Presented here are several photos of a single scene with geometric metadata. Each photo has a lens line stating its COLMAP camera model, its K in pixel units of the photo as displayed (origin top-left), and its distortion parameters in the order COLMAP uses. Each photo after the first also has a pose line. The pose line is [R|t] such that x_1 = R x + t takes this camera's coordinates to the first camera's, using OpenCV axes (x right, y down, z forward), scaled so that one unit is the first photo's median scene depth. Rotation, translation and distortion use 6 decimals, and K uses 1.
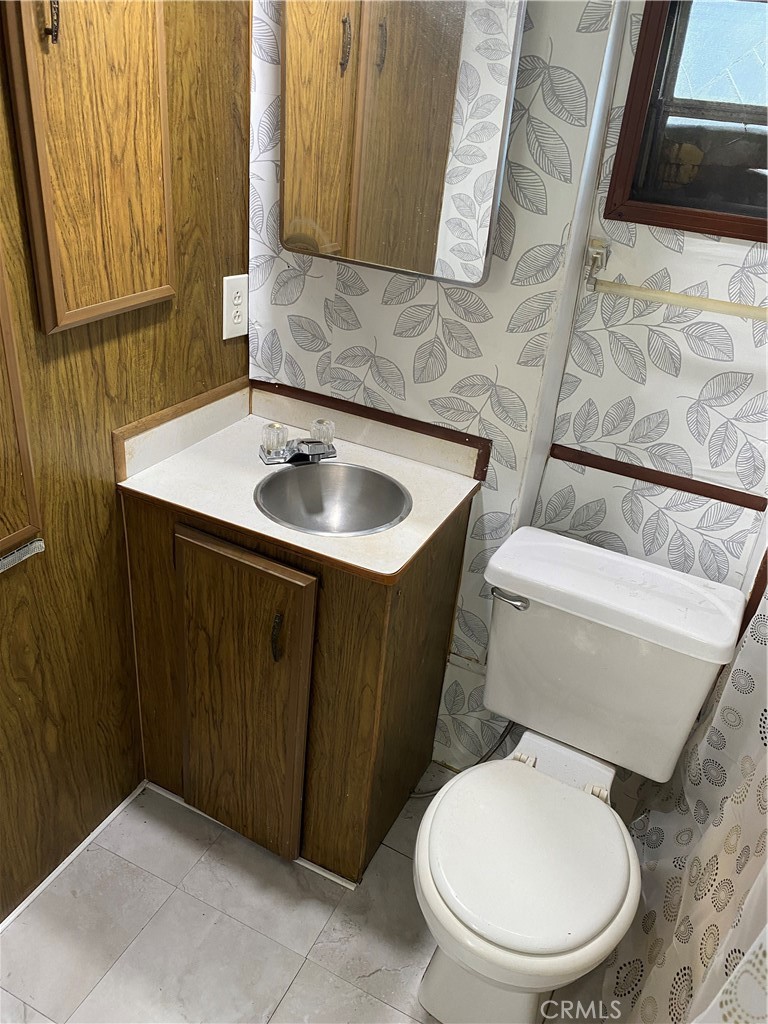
lens RADIAL K [[776.8, 0, 384.5], [0, 776.8, 509.3], [0, 0, 1]] dist [0.024405, -0.028970]
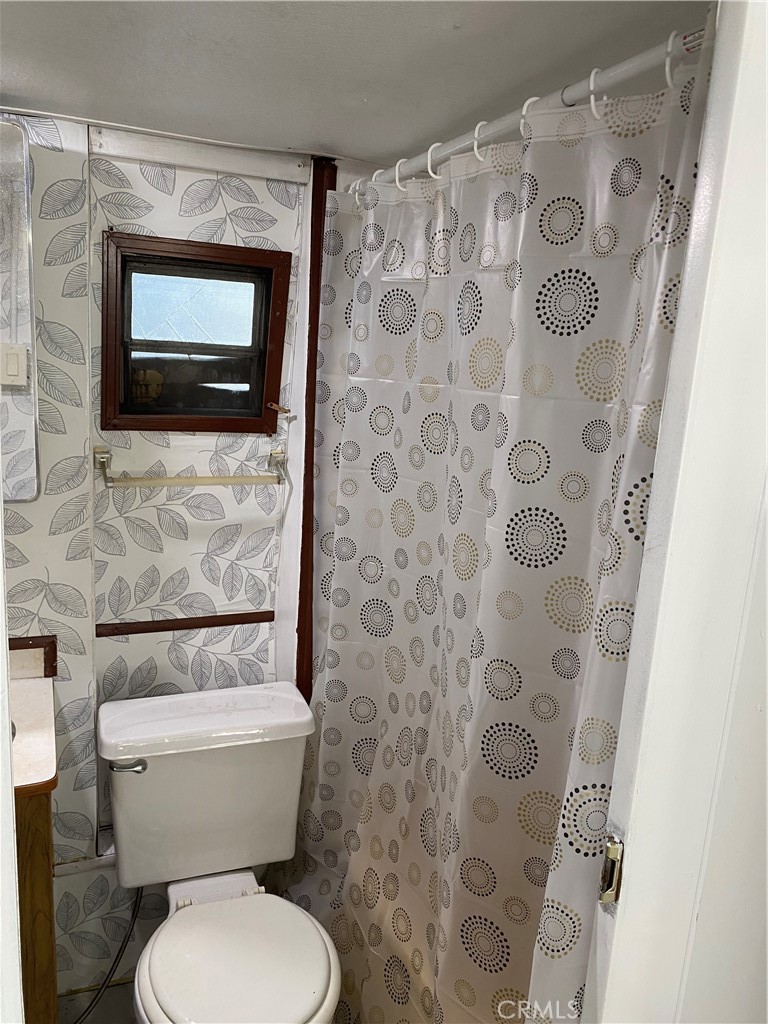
lens RADIAL K [[776.8, 0, 381.1], [0, 776.8, 514.0], [0, 0, 1]] dist [0.024405, -0.028970]
pose [[0.664228, -0.203873, 0.719192, -0.299305], [0.358145, 0.931275, -0.066781, -0.013170], [-0.656150, 0.301933, 0.691595, -0.078020]]
